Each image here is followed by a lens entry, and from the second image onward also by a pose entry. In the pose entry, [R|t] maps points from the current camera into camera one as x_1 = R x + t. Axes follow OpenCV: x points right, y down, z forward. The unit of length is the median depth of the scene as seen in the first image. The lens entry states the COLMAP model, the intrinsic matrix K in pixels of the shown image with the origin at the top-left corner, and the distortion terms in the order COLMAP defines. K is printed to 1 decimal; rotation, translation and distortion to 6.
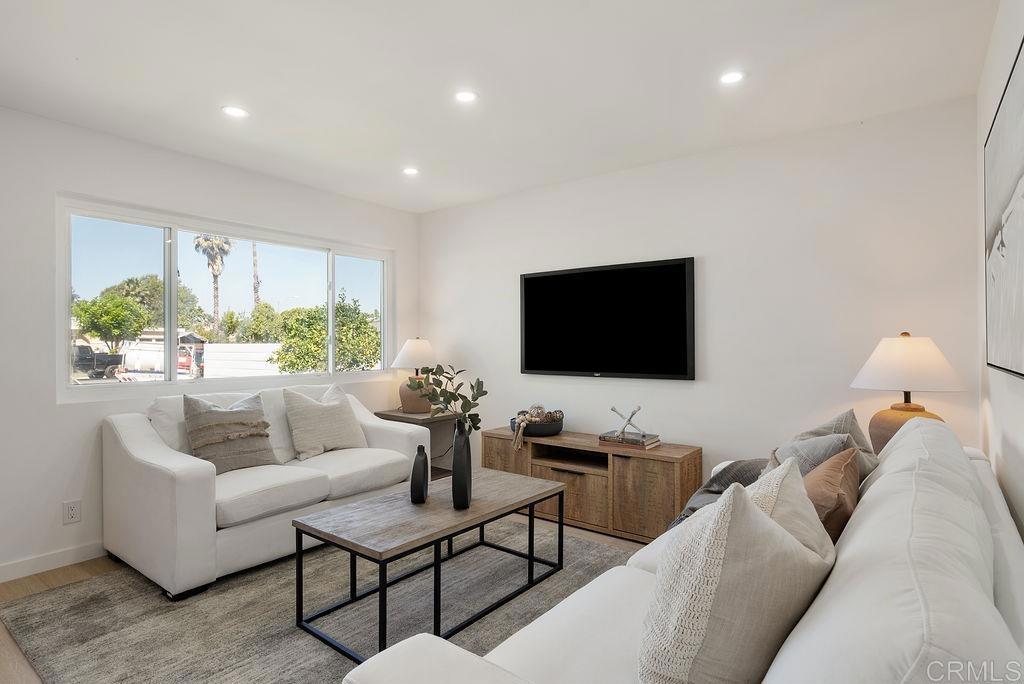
lens RADIAL K [[532.7, 0, 510.5], [0, 532.7, 336.4], [0, 0, 1]] dist [0.006032, 0.000111]
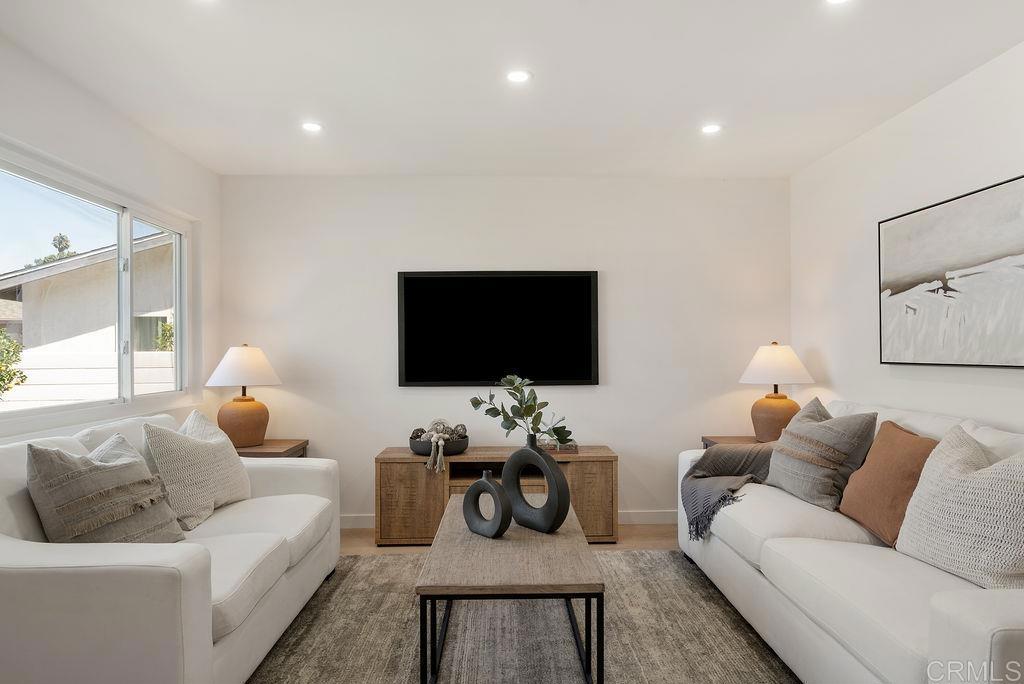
lens RADIAL K [[588.8, 0, 509.6], [0, 588.8, 350.5], [0, 0, 1]] dist [0.005639, 0.000652]
pose [[0.782709, -0.002641, 0.622383, -0.534788], [-0.003084, 0.999962, 0.008122, 0.003110], [-0.622381, -0.008276, 0.782671, 0.175881]]
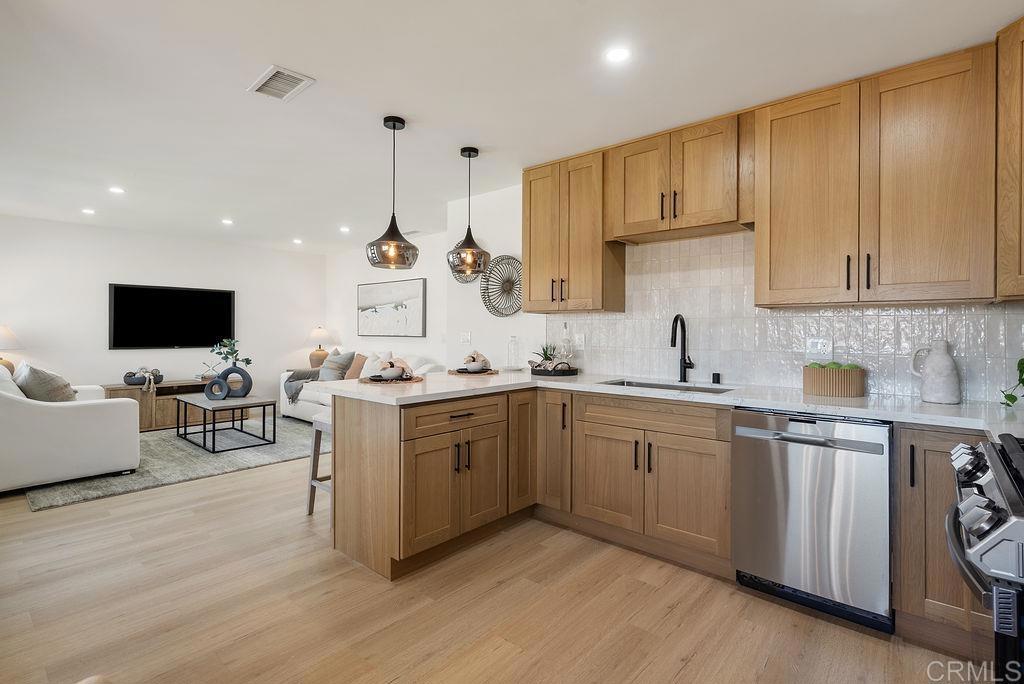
lens RADIAL K [[492.7, 0, 520.0], [0, 492.7, 328.8], [0, 0, 1]] dist [-0.006715, -0.000068]
pose [[0.055287, 0.007546, 0.998442, -1.592849], [-0.015634, 0.999855, -0.006691, 0.002368], [-0.998348, -0.015239, 0.055397, -0.279678]]
